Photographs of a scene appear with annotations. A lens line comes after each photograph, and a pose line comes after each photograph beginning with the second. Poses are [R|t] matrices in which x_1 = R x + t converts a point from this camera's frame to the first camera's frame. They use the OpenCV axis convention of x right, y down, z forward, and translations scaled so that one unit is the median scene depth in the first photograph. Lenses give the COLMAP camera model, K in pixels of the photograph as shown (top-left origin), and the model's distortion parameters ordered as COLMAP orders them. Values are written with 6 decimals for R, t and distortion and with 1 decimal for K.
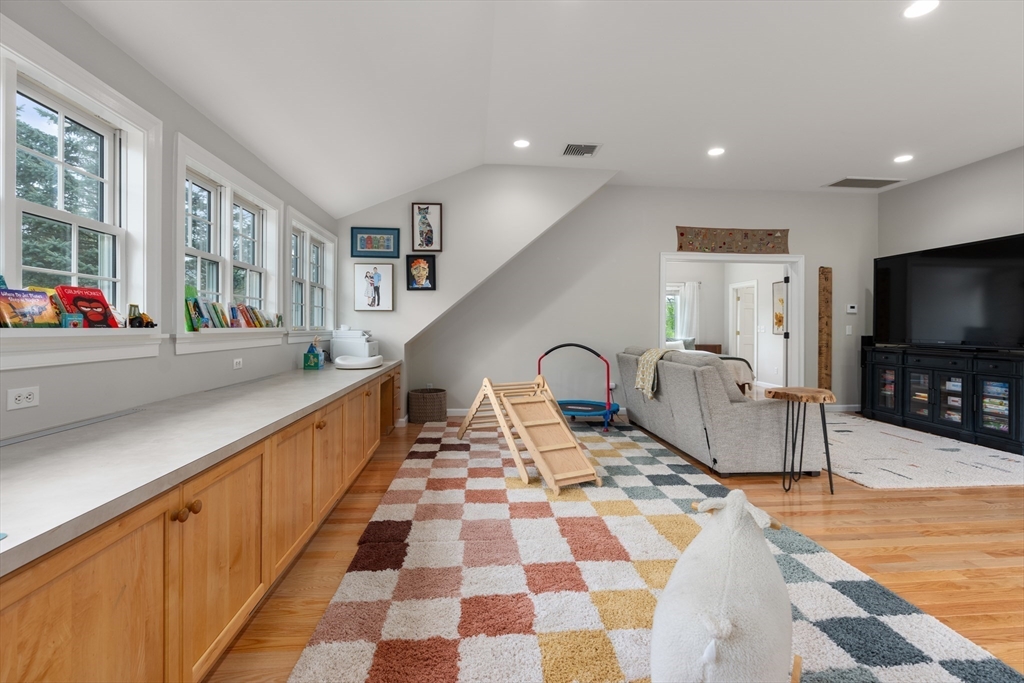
lens RADIAL K [[467.3, 0, 512.1], [0, 467.3, 333.0], [0, 0, 1]] dist [-0.005861, 0.000002]
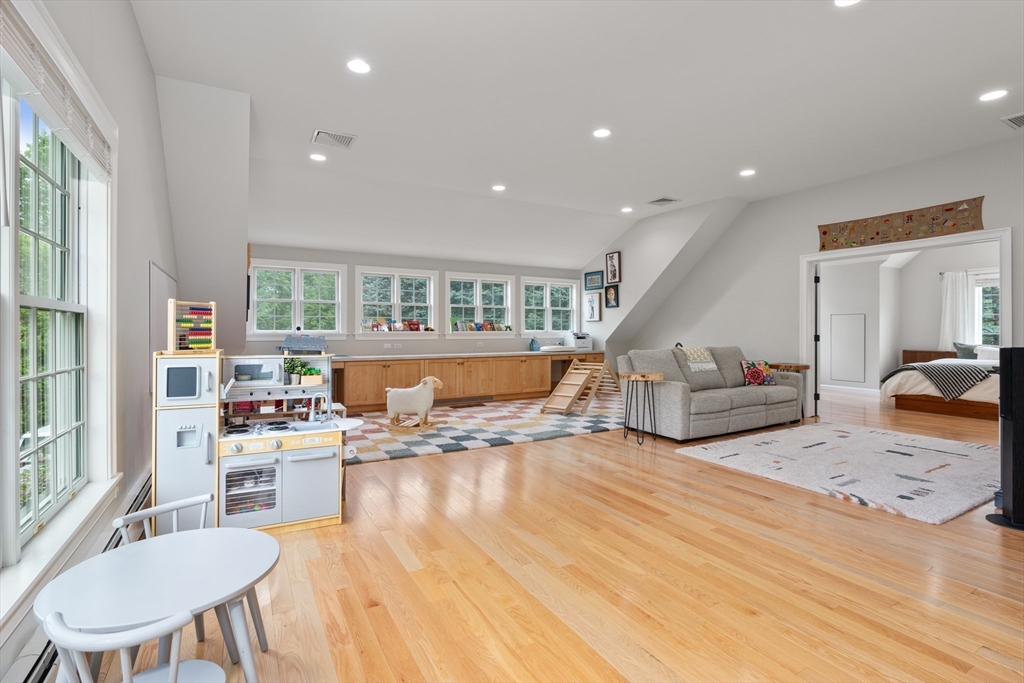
lens RADIAL K [[467.3, 0, 507.4], [0, 467.3, 335.0], [0, 0, 1]] dist [-0.005861, 0.000002]
pose [[0.412714, 0.005748, -0.910842, 1.113878], [-0.008973, 0.999957, 0.002245, 0.002435], [0.910816, 0.007246, 0.412748, 0.015631]]
